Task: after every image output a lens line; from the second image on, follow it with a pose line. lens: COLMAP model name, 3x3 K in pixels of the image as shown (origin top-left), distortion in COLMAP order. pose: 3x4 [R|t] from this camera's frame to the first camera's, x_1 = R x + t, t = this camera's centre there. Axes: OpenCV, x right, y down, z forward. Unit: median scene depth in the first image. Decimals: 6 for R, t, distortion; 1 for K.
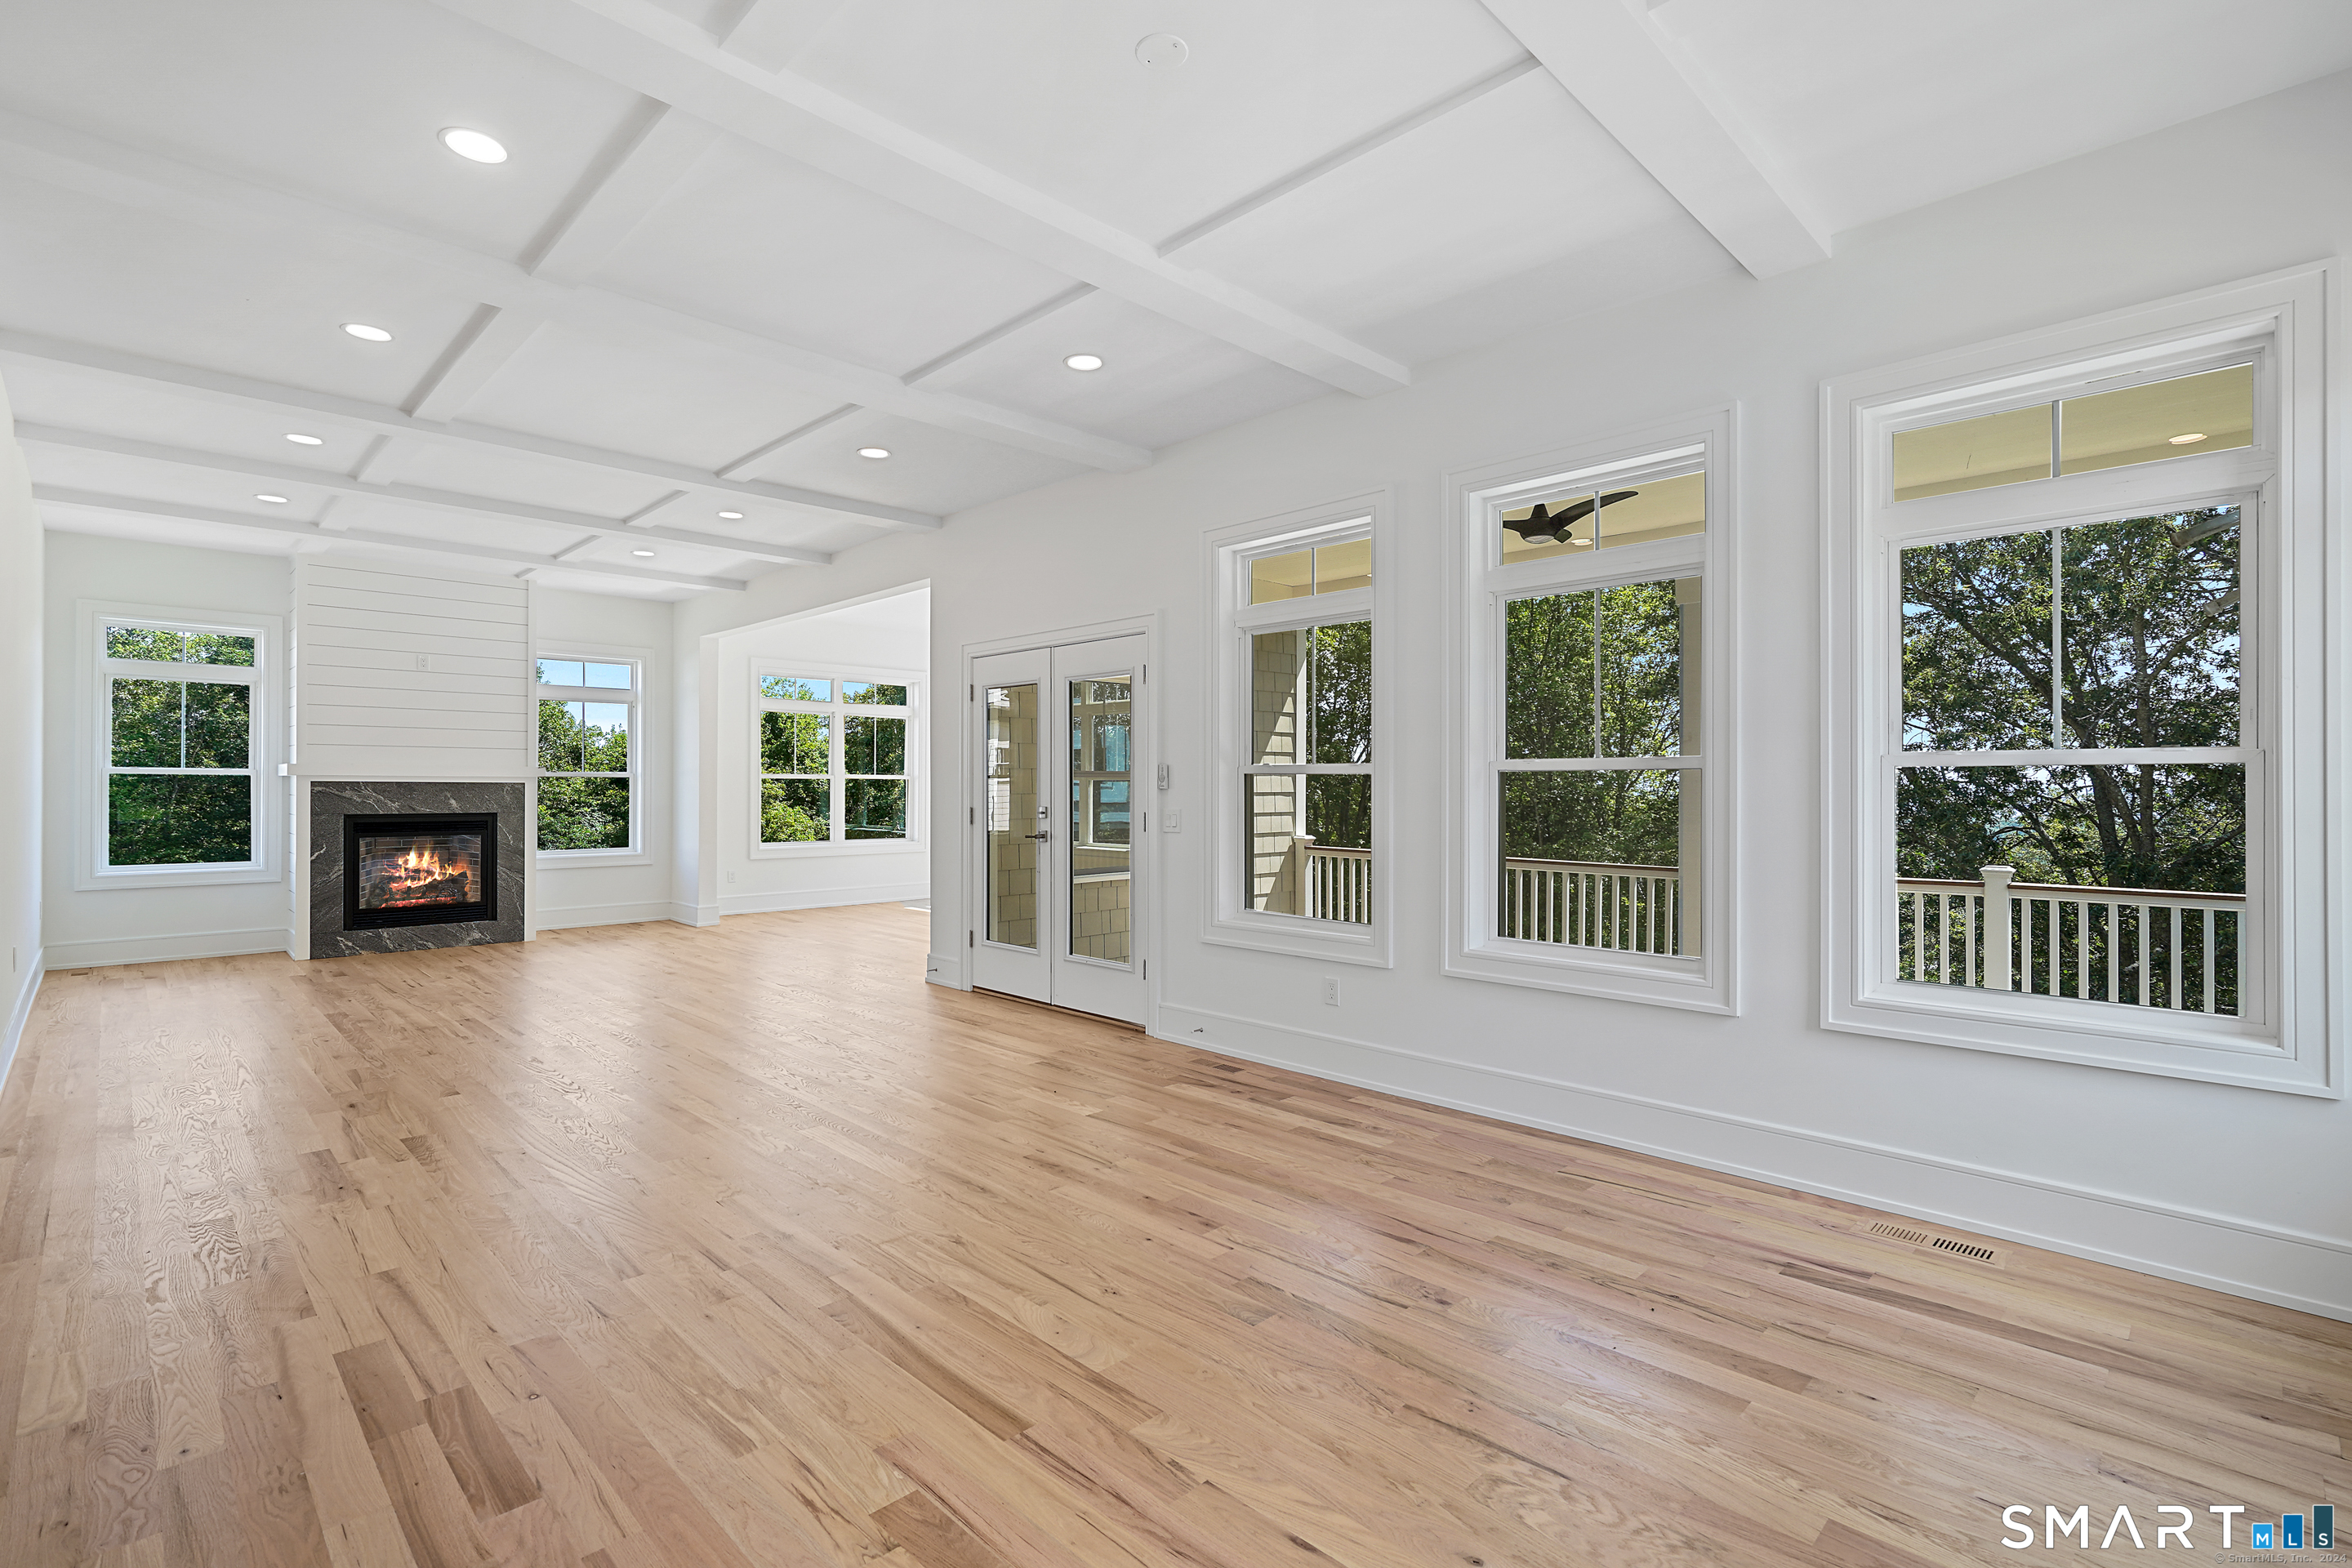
lens RADIAL K [[1079.0, 0, 1186.2], [0, 1079.0, 785.9], [0, 0, 1]] dist [-0.003463, -0.000222]
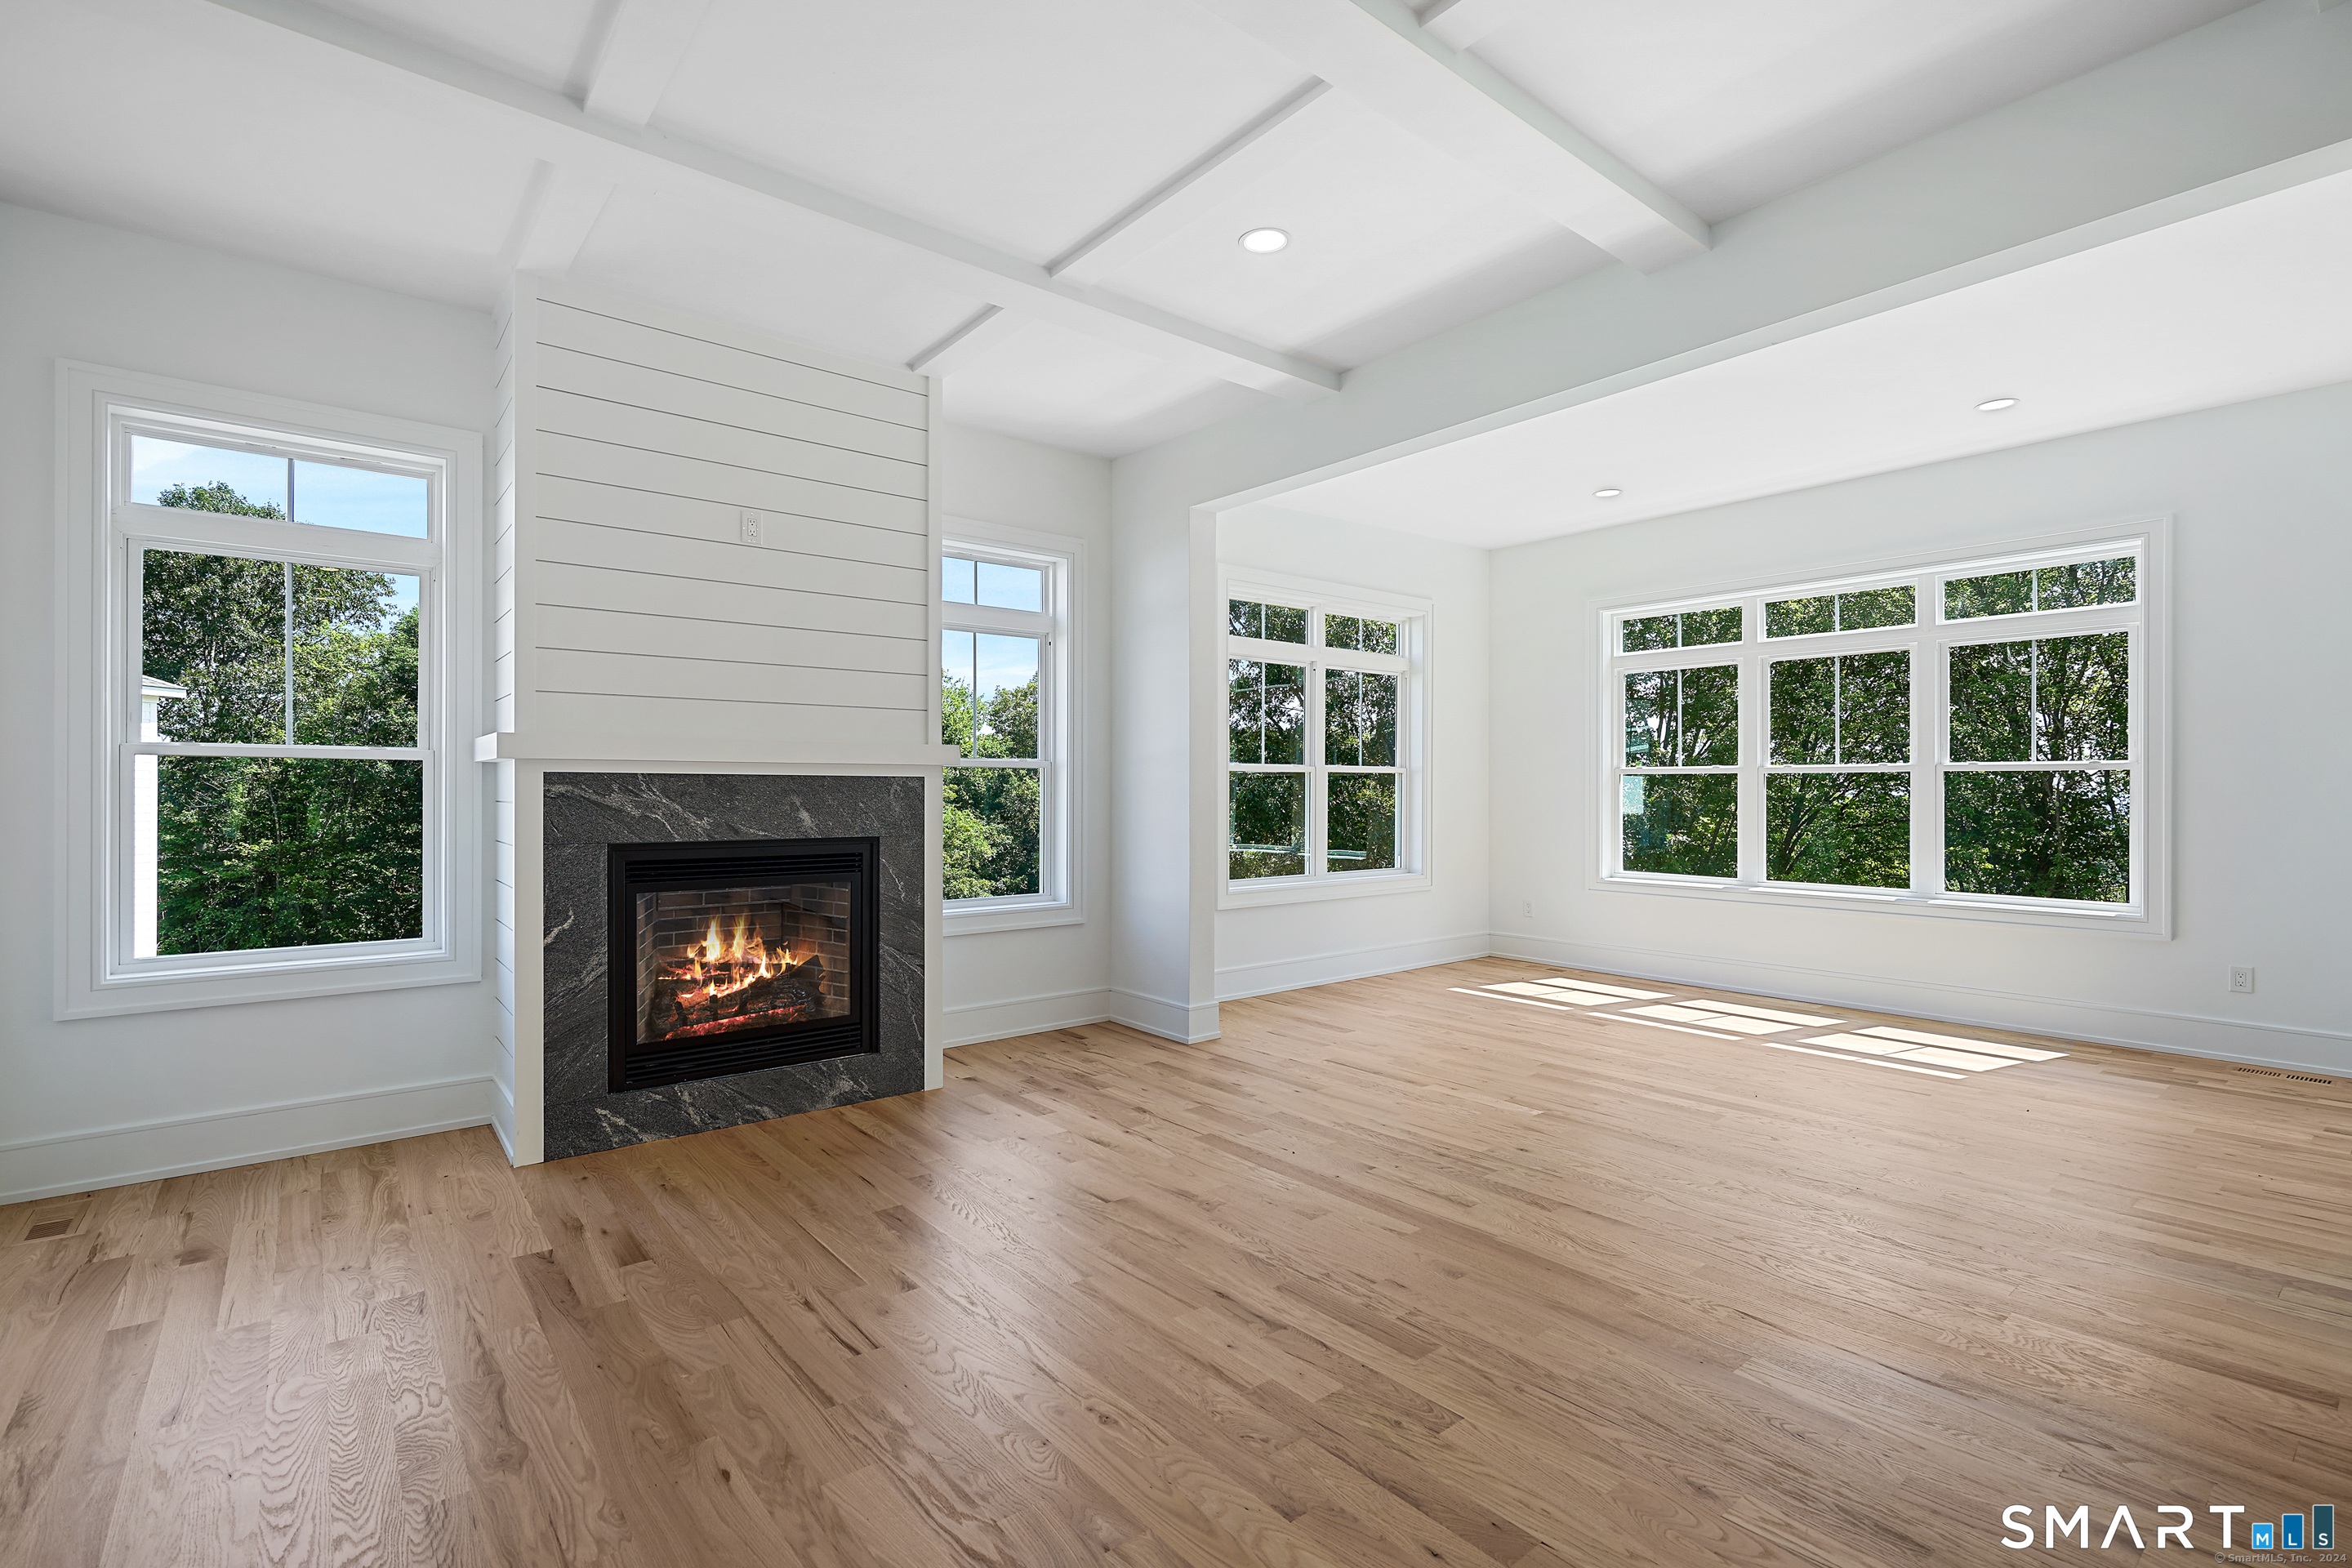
lens RADIAL K [[1079.0, 0, 1168.6], [0, 1079.0, 796.3], [0, 0, 1]] dist [-0.003463, -0.000222]
pose [[0.993989, -0.000214, -0.109480, -0.458618], [0.001075, 0.999969, 0.007805, 0.002349], [0.109475, -0.007876, 0.993958, 0.527120]]
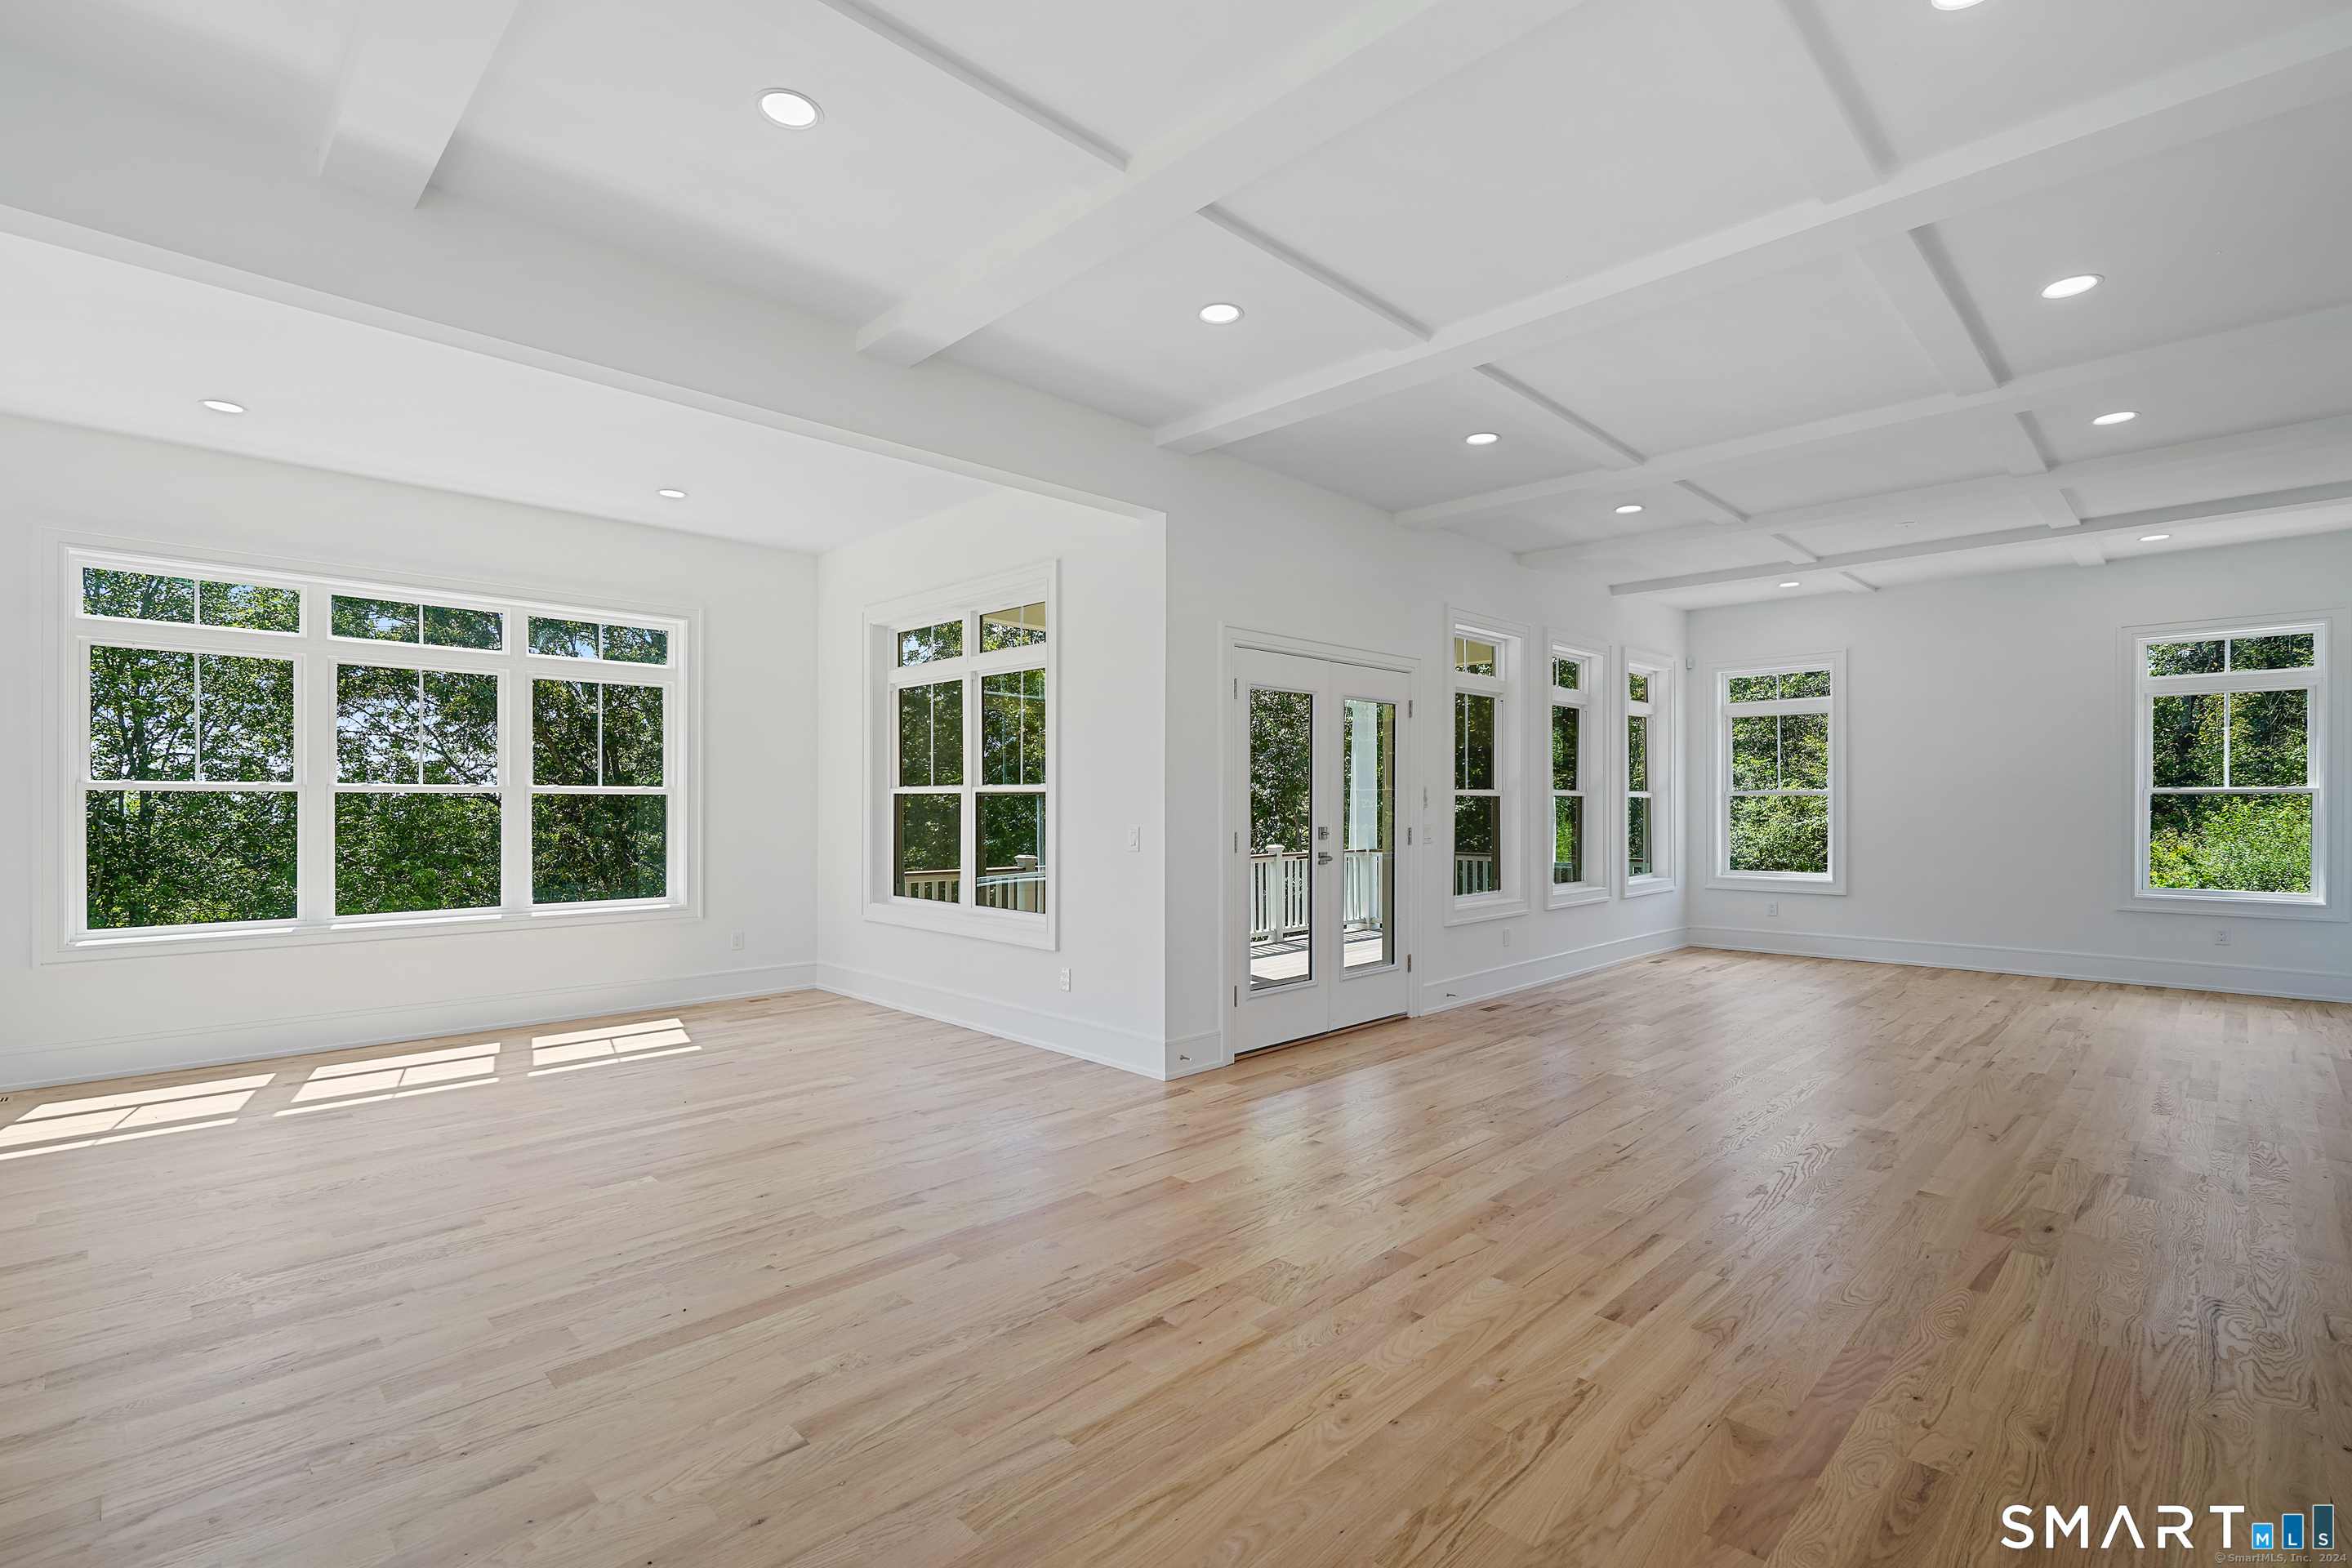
lens RADIAL K [[1079.0, 0, 1178.5], [0, 1079.0, 787.0], [0, 0, 1]] dist [-0.003463, -0.000222]
pose [[-0.005176, 0.016442, 0.999851, -1.212133], [-0.001901, 0.999863, -0.016452, -0.004057], [-0.999985, -0.001986, -0.005144, 1.216088]]
